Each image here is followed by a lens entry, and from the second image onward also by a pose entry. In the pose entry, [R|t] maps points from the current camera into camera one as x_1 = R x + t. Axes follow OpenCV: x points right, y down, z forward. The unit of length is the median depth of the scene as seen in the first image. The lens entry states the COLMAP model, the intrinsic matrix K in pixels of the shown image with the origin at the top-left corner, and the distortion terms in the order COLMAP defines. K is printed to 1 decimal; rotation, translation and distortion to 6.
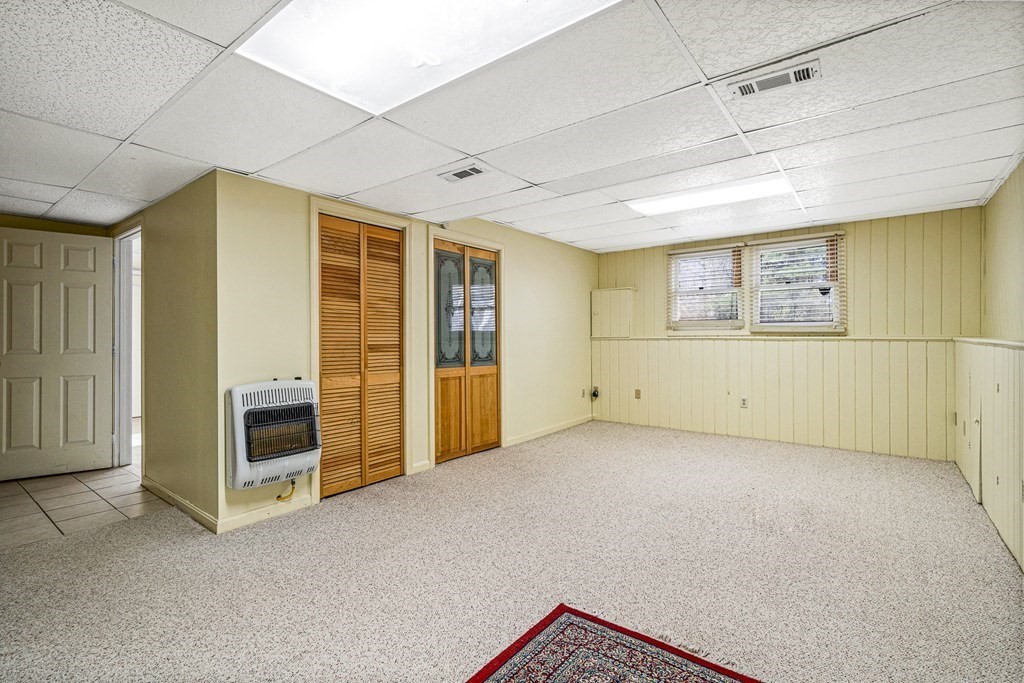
lens RADIAL K [[471.8, 0, 509.8], [0, 471.8, 336.8], [0, 0, 1]] dist [-0.000484, 0.000064]
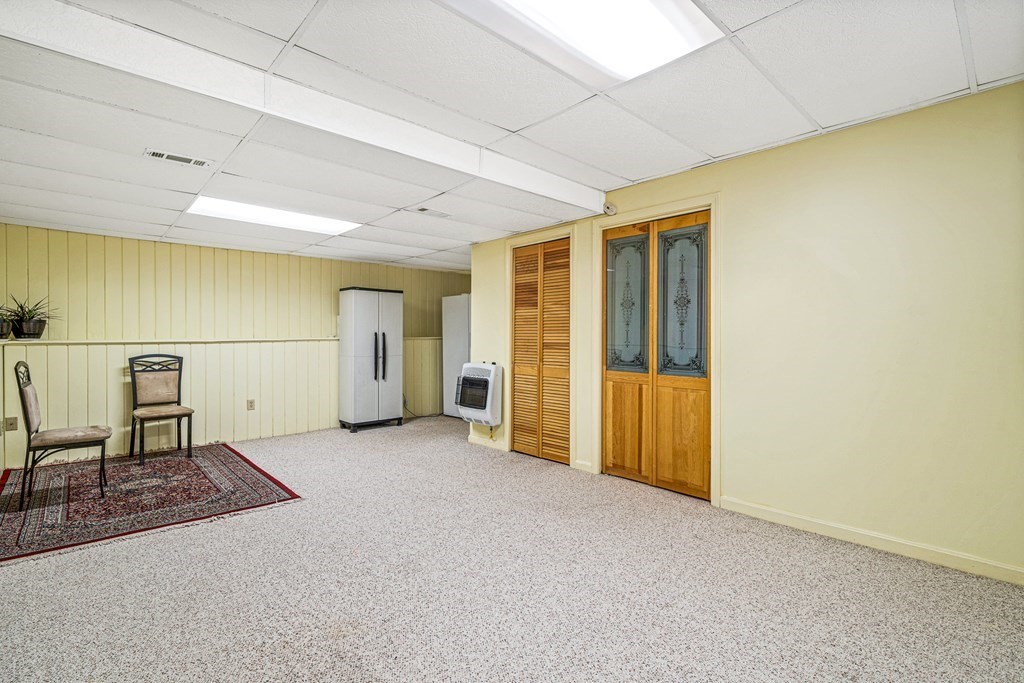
lens RADIAL K [[473.3, 0, 512.3], [0, 473.3, 337.4], [0, 0, 1]] dist [0.001098, 0.000018]
pose [[-0.160977, 0.005542, -0.986943, 0.779300], [0.003648, 0.999981, 0.005020, -0.002638], [0.986951, -0.002793, -0.160994, 0.957743]]
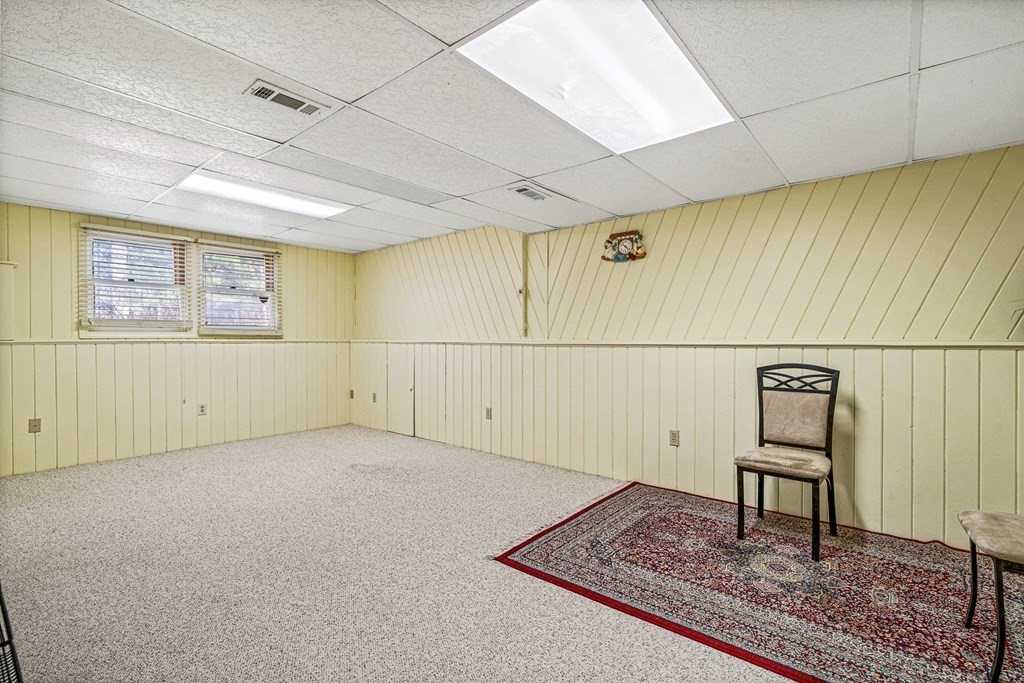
lens RADIAL K [[471.8, 0, 509.8], [0, 471.8, 336.8], [0, 0, 1]] dist [-0.000484, 0.000064]
pose [[0.034243, 0.008841, 0.999374, -0.524153], [0.001844, 0.999959, -0.008909, 0.005297], [-0.999412, 0.002148, 0.034225, 0.438510]]
